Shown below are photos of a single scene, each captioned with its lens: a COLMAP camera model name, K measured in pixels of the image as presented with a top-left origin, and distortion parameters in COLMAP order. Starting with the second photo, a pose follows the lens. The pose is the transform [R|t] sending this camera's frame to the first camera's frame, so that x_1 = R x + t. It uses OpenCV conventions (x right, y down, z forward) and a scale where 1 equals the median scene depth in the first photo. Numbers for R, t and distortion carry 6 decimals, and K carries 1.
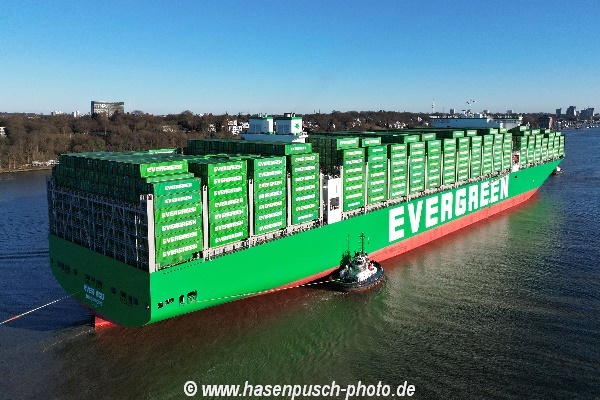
lens RADIAL K [[564.4, 0, 298.1], [0, 564.4, 201.7], [0, 0, 1]] dist [0.136814, 0.000000]
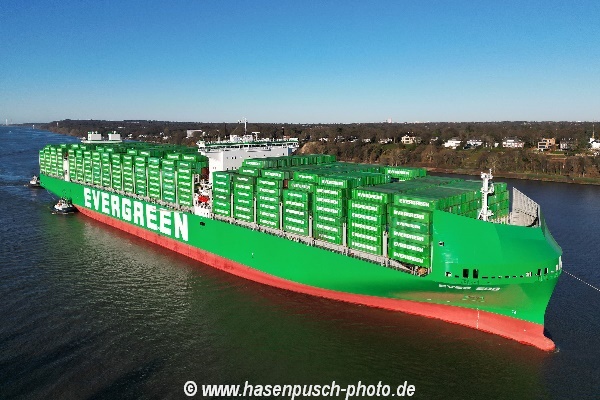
lens RADIAL K [[564.4, 0, 300.3], [0, 564.4, 198.4], [0, 0, 1]] dist [0.136814, 0.000000]
pose [[-0.265576, 0.154674, -0.951602, 1.572723], [-0.123587, 0.973441, 0.192715, -0.351353], [0.956136, 0.168786, -0.239407, 1.962398]]
